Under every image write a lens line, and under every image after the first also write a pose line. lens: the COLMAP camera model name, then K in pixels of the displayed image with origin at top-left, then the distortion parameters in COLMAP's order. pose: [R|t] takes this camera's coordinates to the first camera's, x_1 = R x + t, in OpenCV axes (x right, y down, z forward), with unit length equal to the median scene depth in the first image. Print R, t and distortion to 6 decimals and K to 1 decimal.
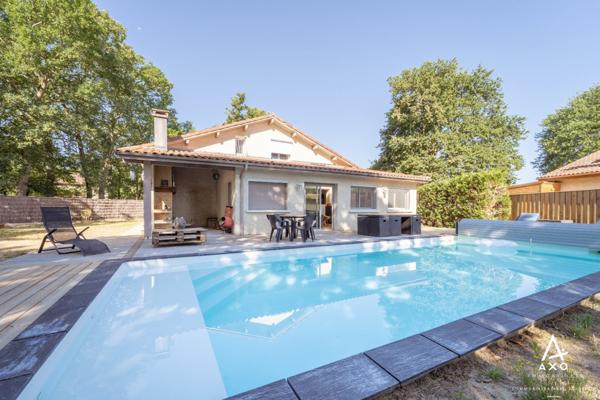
lens RADIAL K [[243.5, 0, 299.4], [0, 243.5, 195.5], [0, 0, 1]] dist [0.000335, 0.000127]
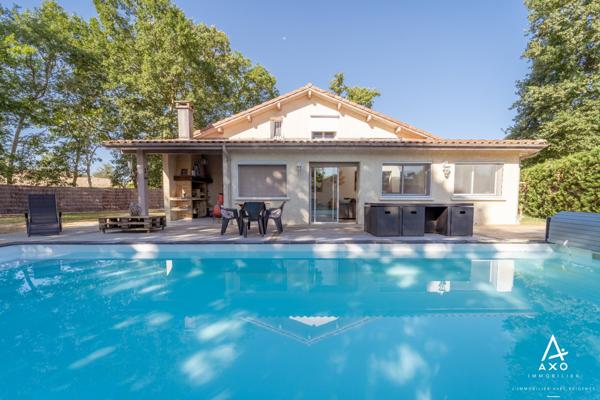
lens RADIAL K [[252.9, 0, 300.0], [0, 252.9, 200.0], [0, 0, 1]] dist [-0.001500, 0.000371]
pose [[0.893247, 0.000277, -0.449565, 0.247643], [0.027694, 0.998067, 0.055642, 0.014849], [0.448711, -0.062152, 0.891513, 0.167801]]
